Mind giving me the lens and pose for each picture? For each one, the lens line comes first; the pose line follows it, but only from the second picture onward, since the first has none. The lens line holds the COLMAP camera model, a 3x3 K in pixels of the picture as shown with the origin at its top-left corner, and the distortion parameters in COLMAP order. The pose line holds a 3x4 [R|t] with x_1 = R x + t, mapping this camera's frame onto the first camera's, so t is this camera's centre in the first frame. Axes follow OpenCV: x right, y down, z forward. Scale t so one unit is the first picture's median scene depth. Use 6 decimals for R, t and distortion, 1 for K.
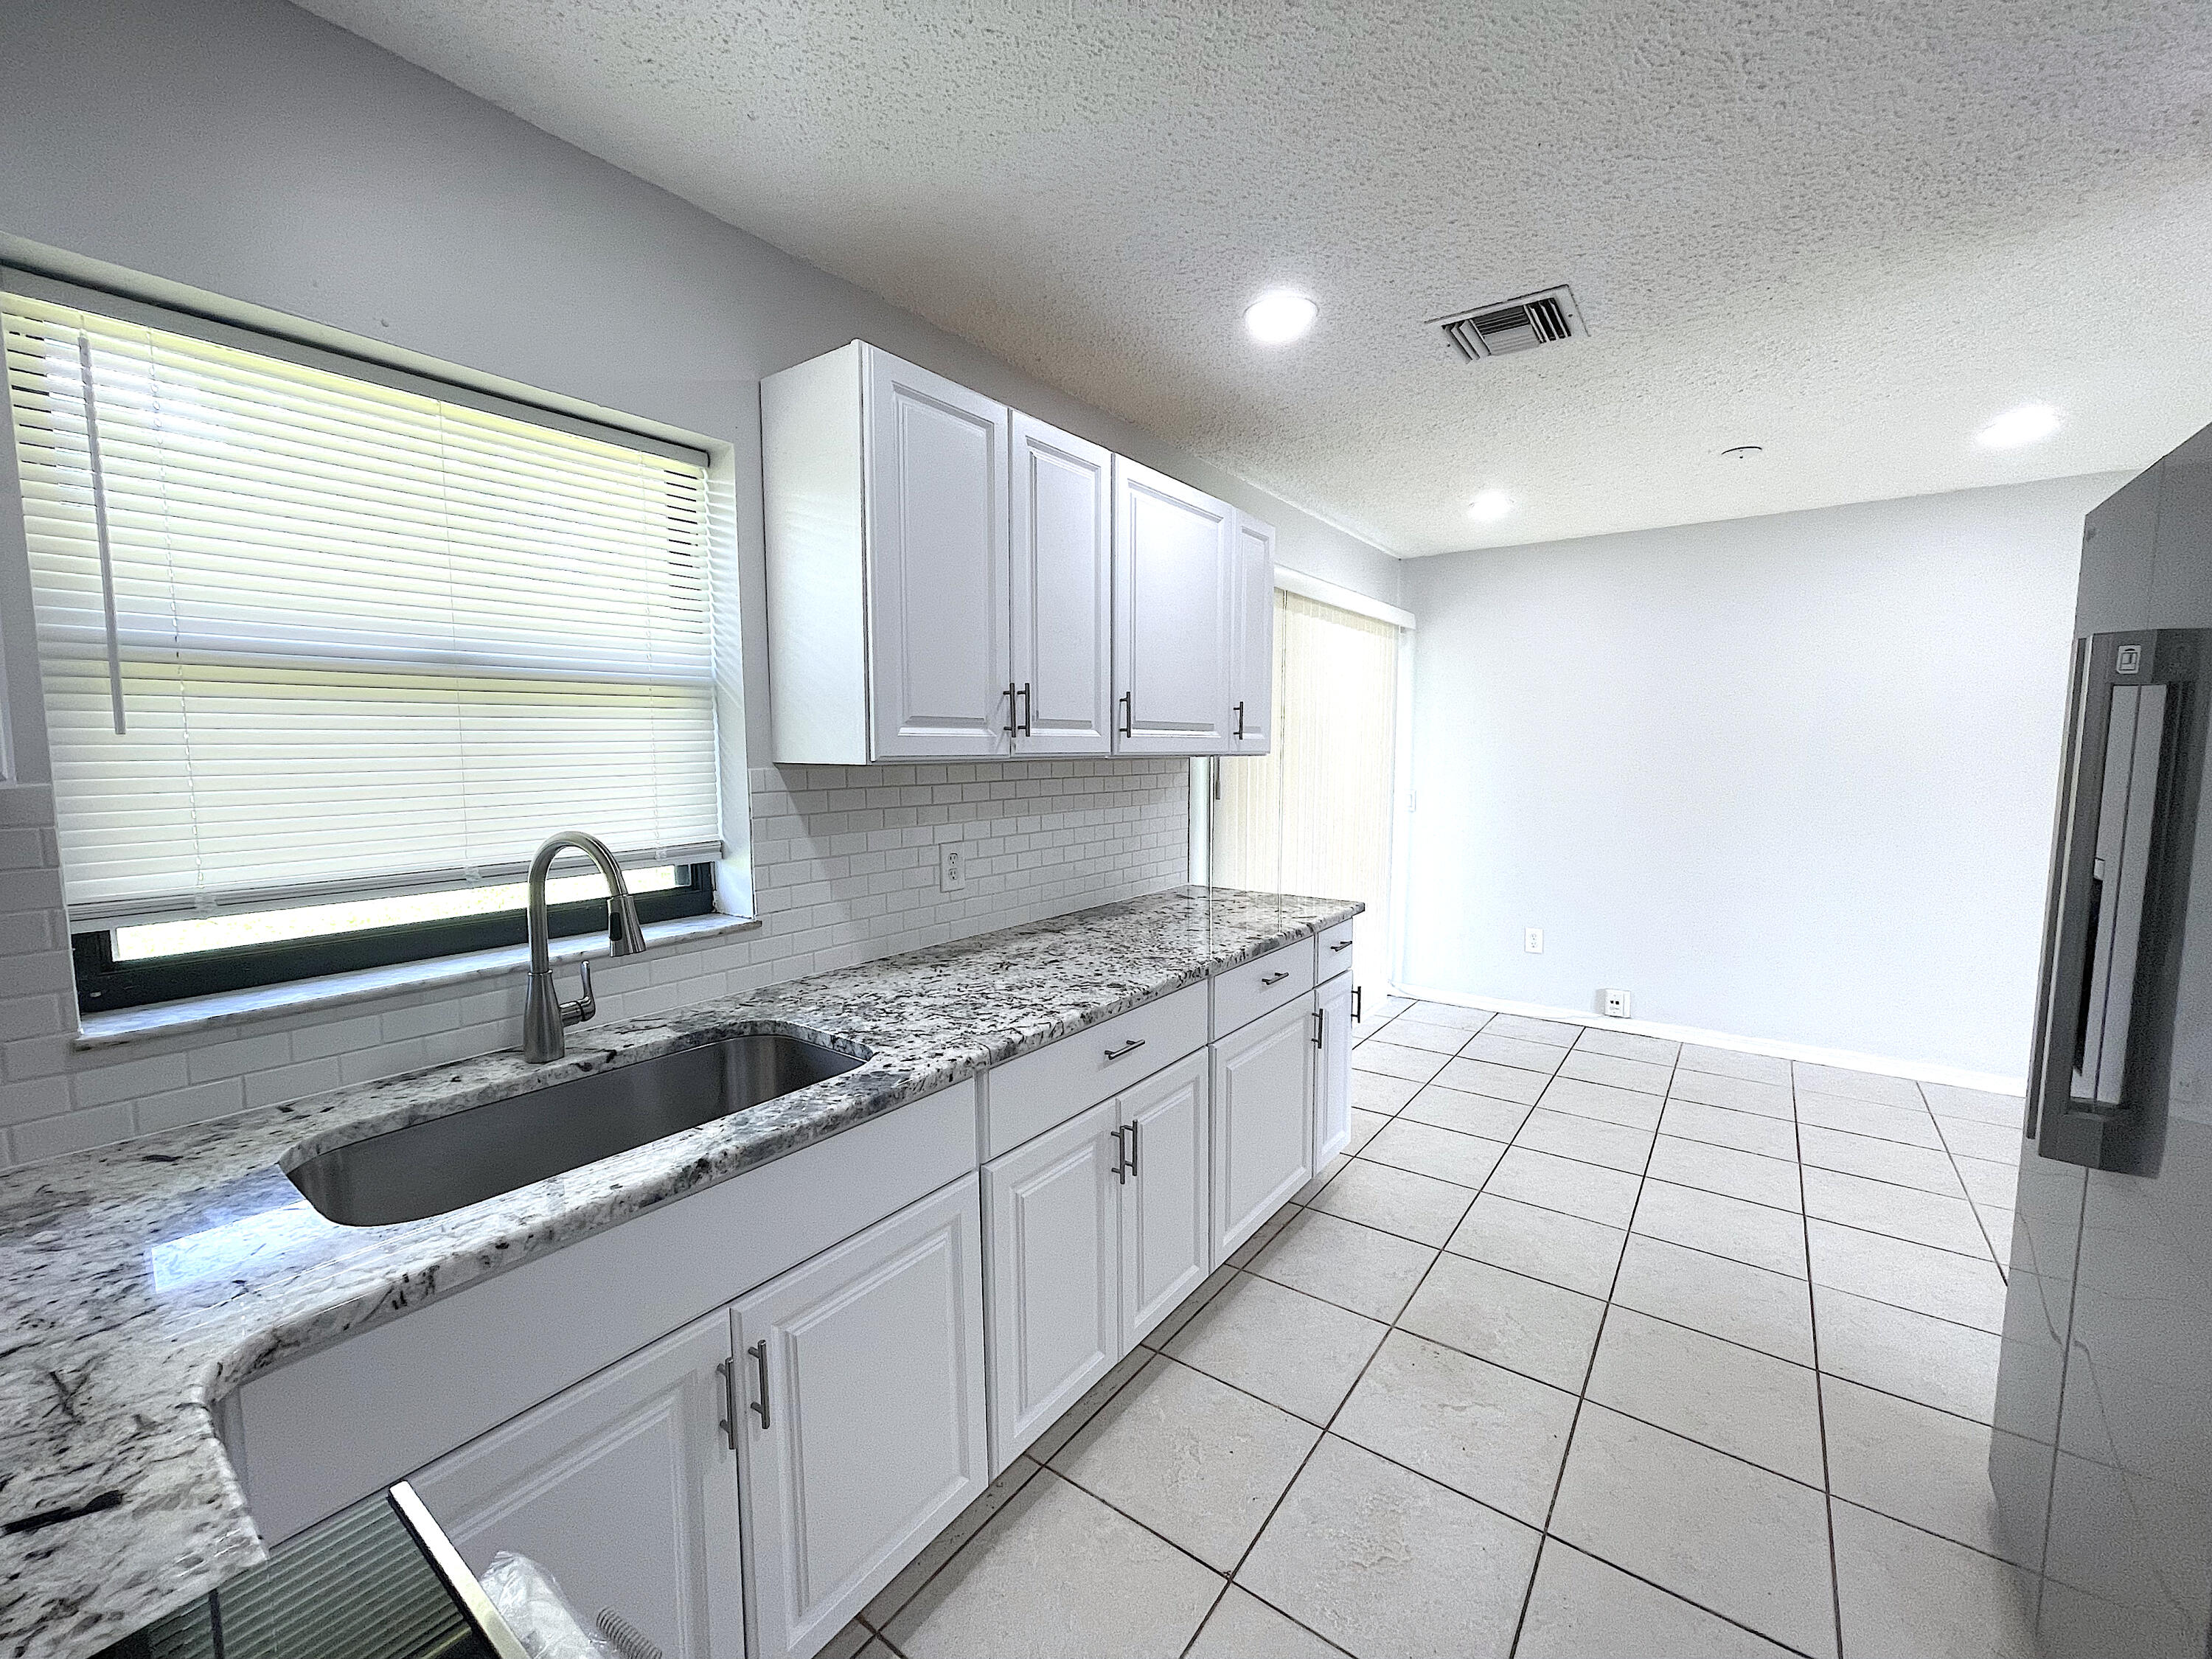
lens RADIAL K [[891.4, 0, 1111.9], [0, 891.4, 827.5], [0, 0, 1]] dist [-0.003612, 0.001305]
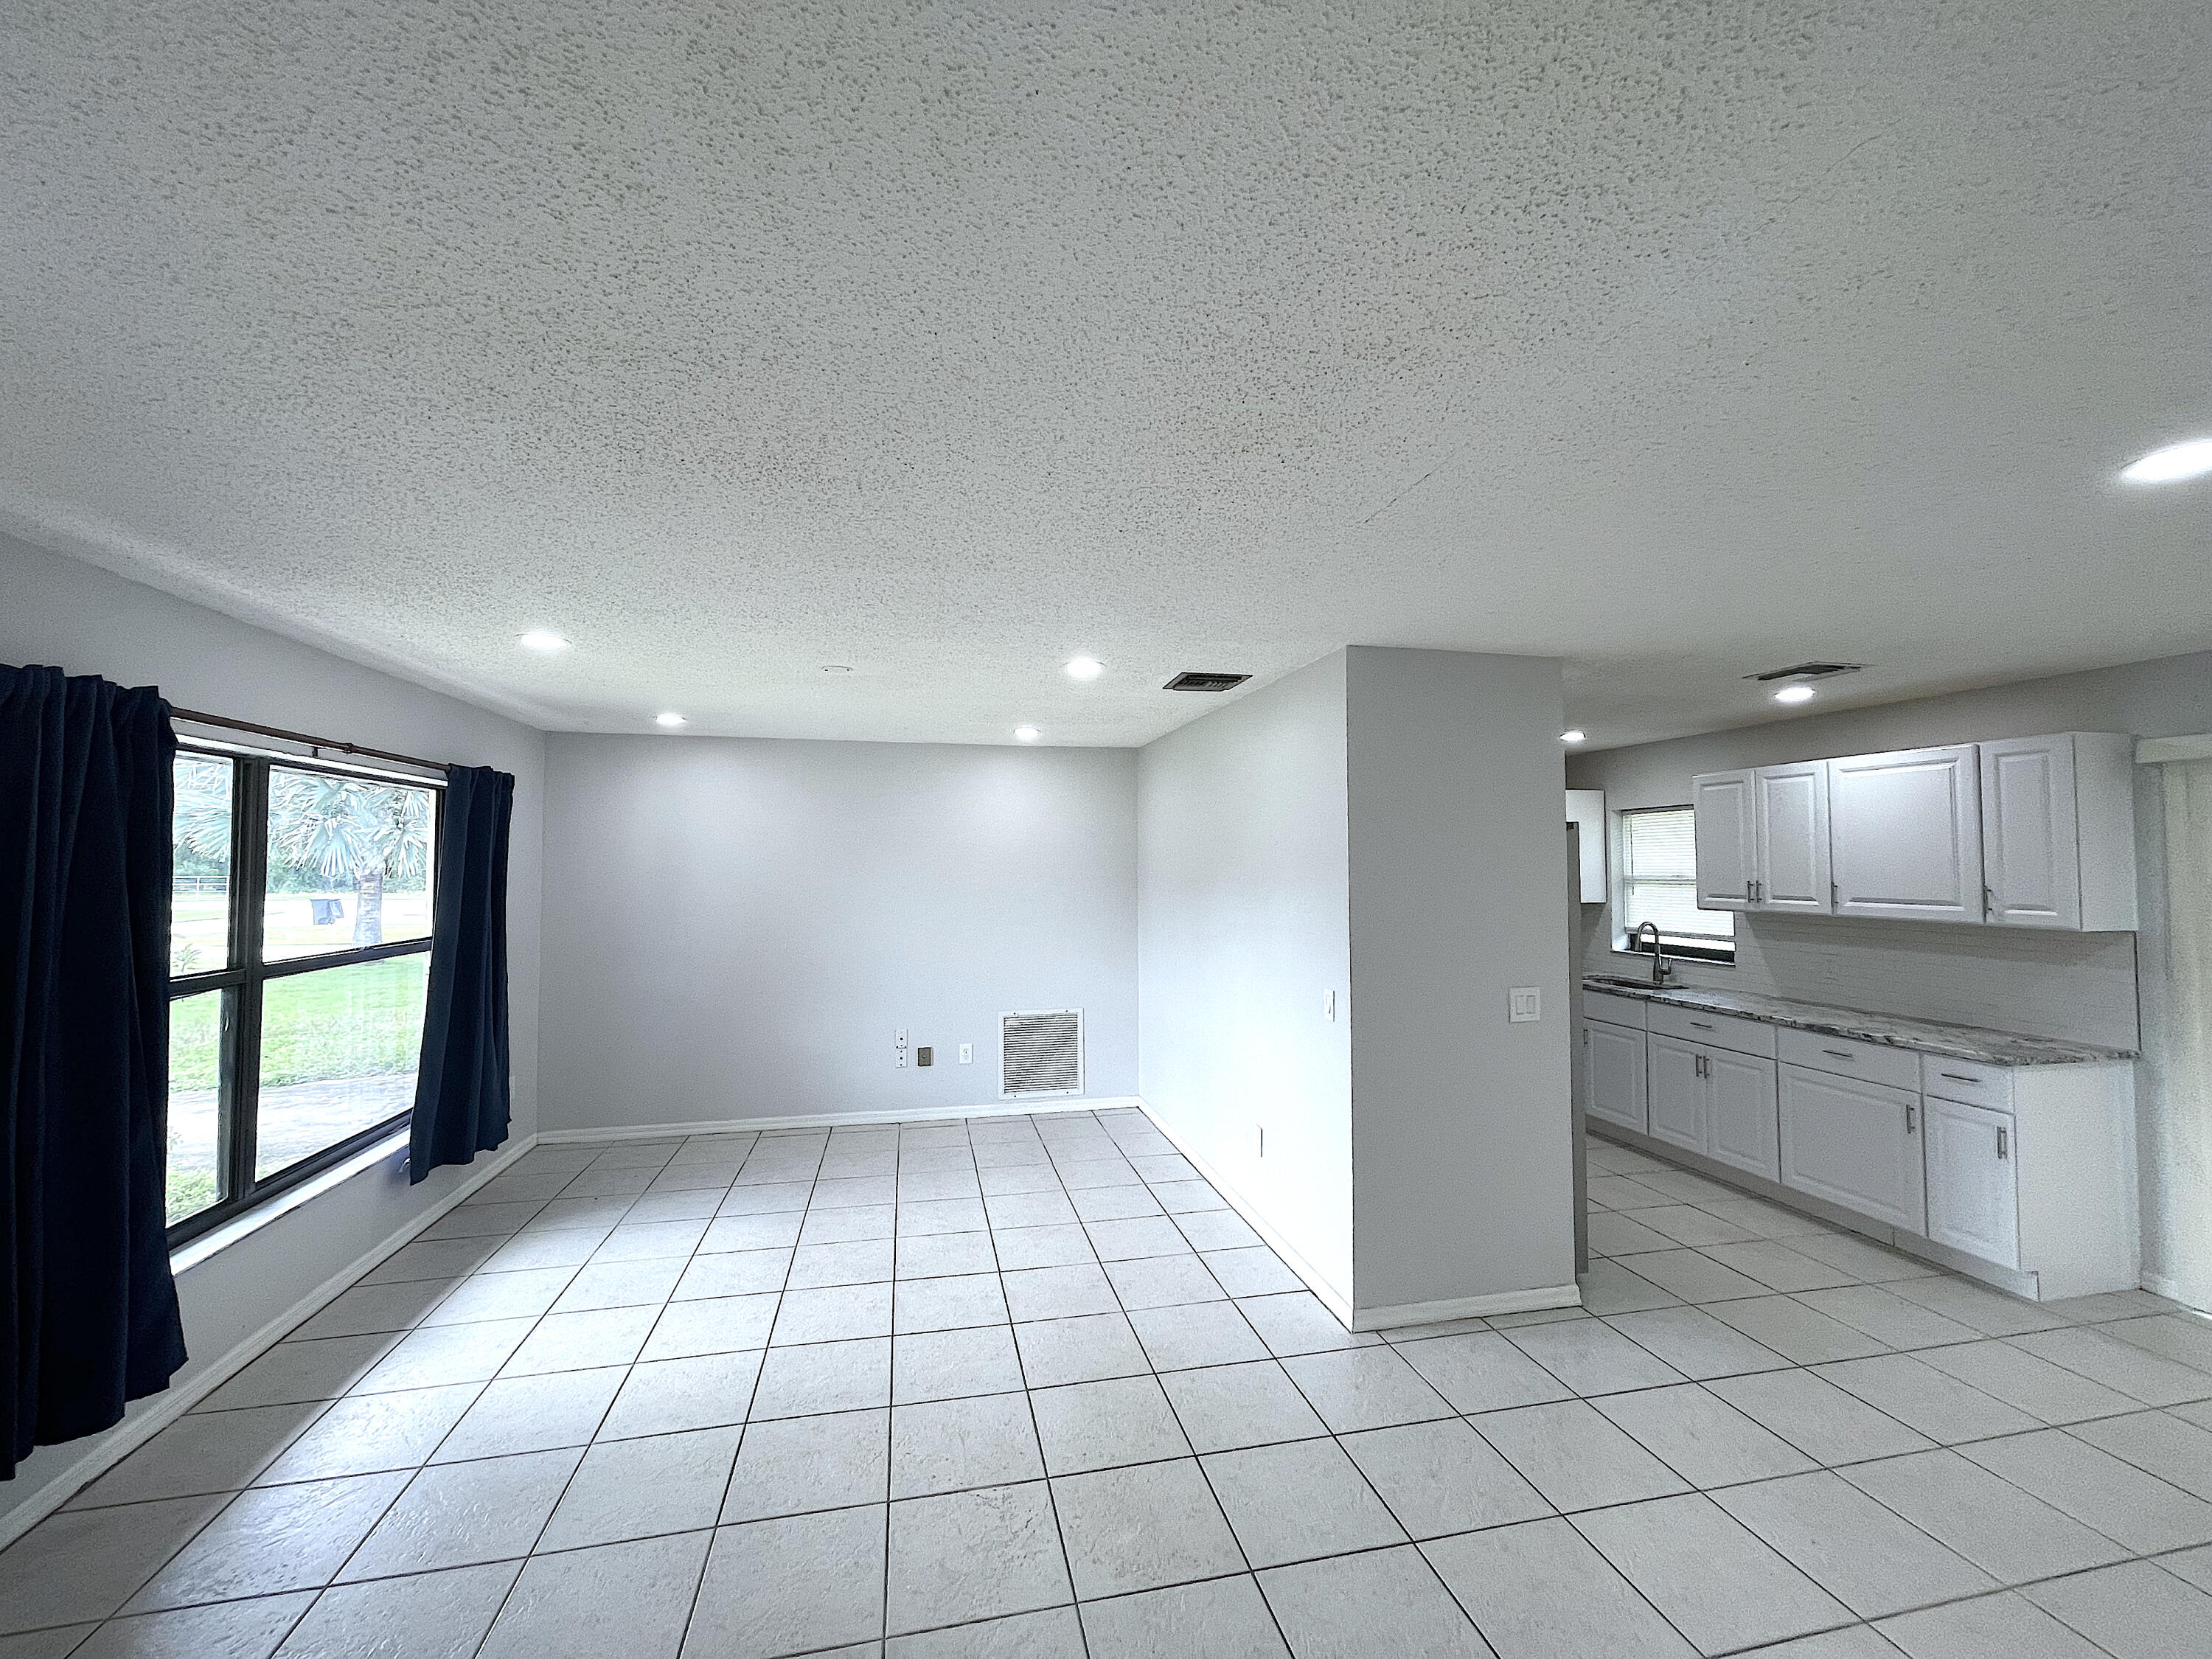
lens RADIAL K [[891.4, 0, 1095.1], [0, 891.4, 823.6], [0, 0, 1]] dist [-0.003612, 0.001305]
pose [[-0.669740, -0.029581, -0.742006, 2.791437], [-0.063645, 0.997816, 0.017667, -0.239240], [0.739863, 0.059057, -0.670160, 1.252080]]
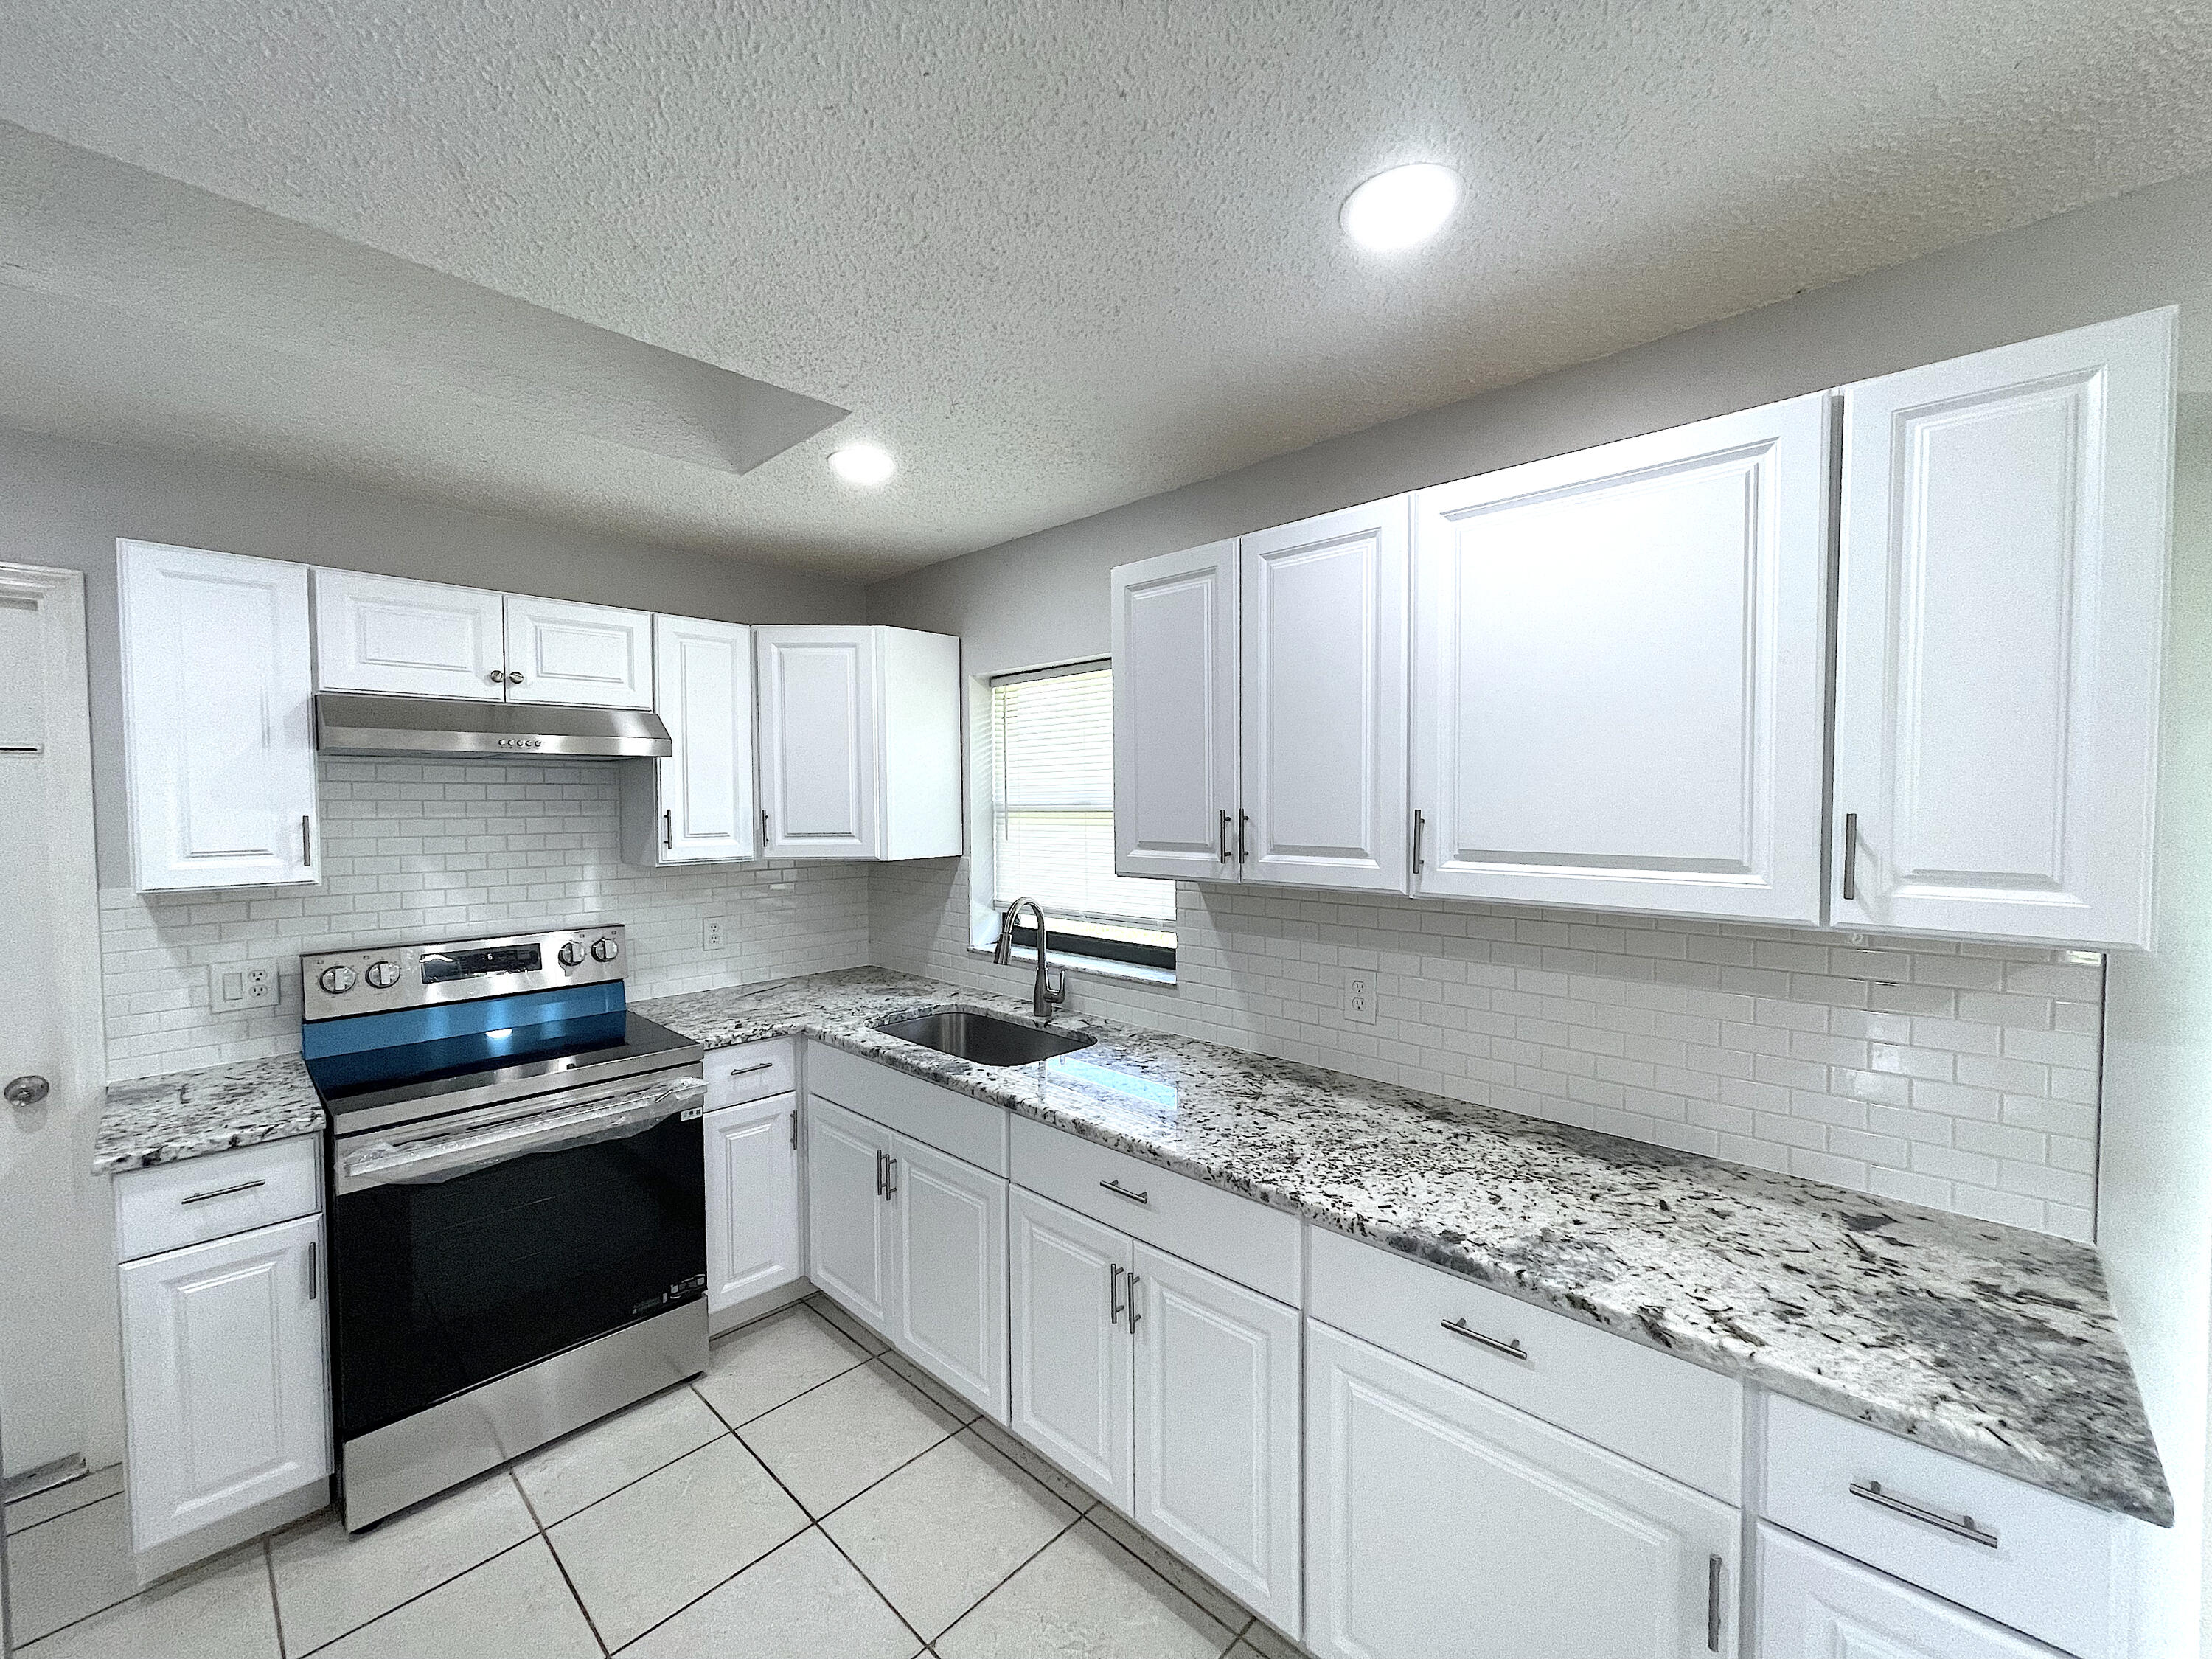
lens RADIAL K [[891.4, 0, 1102.9], [0, 891.4, 827.6], [0, 0, 1]] dist [-0.003612, 0.001305]
pose [[-0.131406, 0.041771, -0.990448, 0.872766], [-0.080620, 0.995352, 0.052674, -0.178110], [0.988045, 0.086772, -0.127428, 0.959463]]
